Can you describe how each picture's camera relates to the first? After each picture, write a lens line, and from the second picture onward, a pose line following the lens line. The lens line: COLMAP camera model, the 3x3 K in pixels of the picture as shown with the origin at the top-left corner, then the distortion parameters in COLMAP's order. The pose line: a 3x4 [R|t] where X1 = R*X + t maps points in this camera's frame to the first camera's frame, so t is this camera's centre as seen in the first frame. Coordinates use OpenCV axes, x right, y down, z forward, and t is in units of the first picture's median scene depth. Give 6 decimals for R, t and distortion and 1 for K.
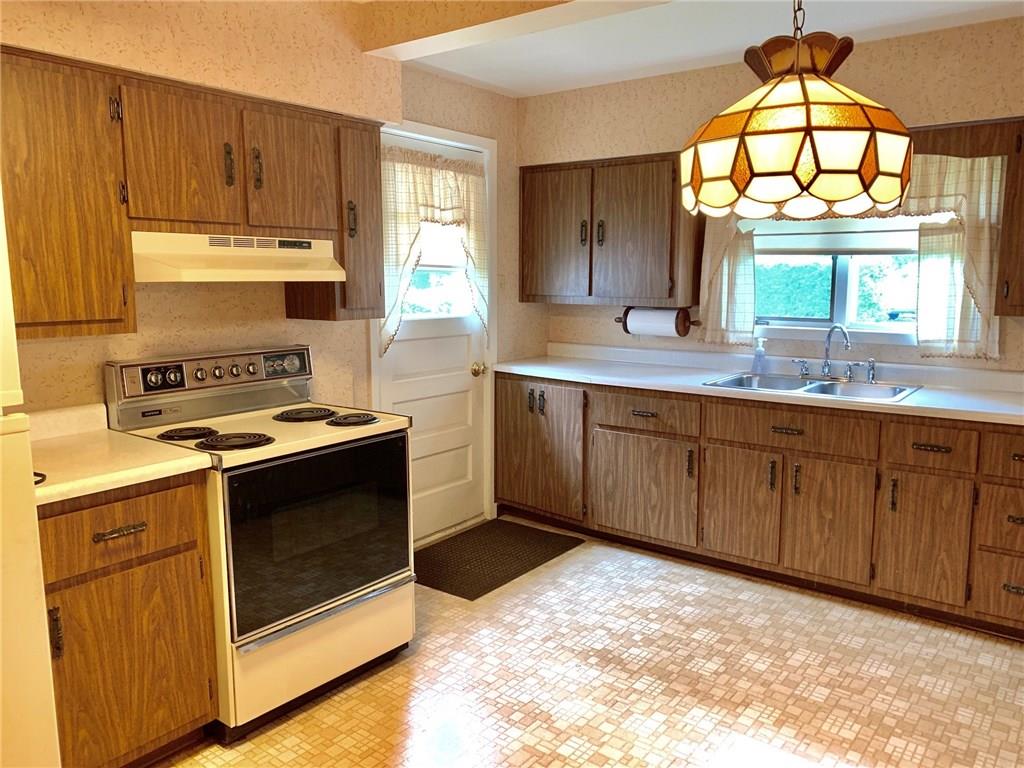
lens RADIAL K [[778.6, 0, 512.0], [0, 778.6, 384.0], [0, 0, 1]] dist [-0.035274, 0.001493]
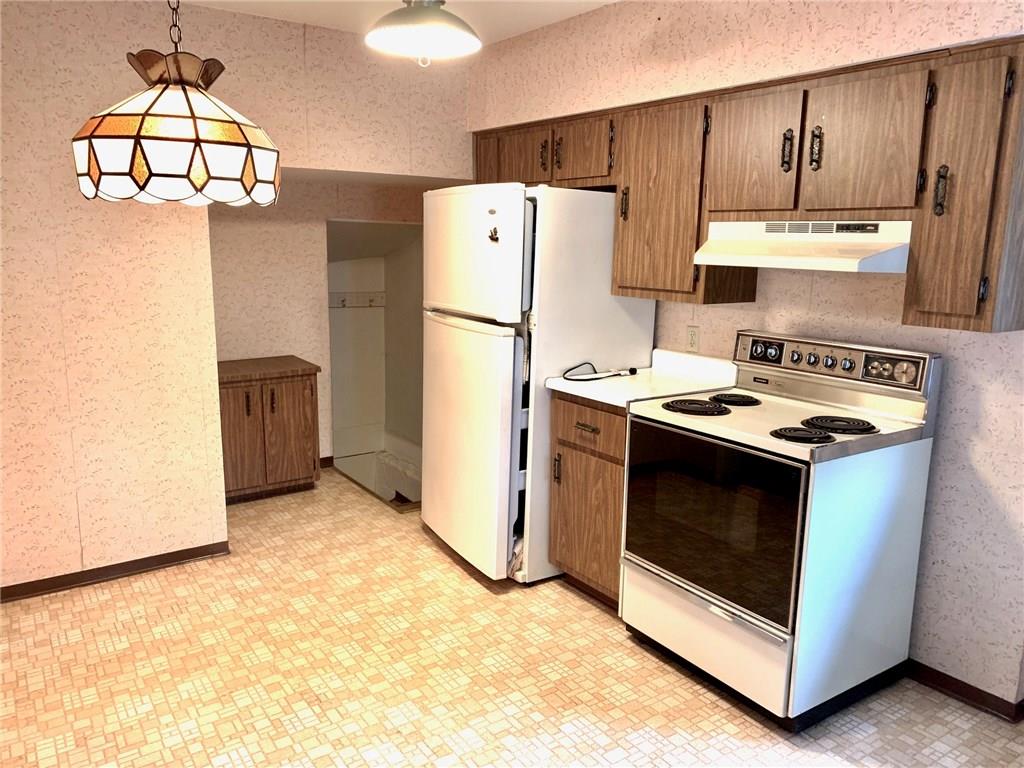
lens RADIAL K [[774.8, 0, 512.0], [0, 774.8, 384.0], [0, 0, 1]] dist [0.116865, -0.251622]
pose [[-0.314198, 0.168813, -0.934228, 0.754588], [-0.148116, 0.963296, 0.223879, -0.166914], [0.937732, 0.208716, -0.277661, 1.013369]]
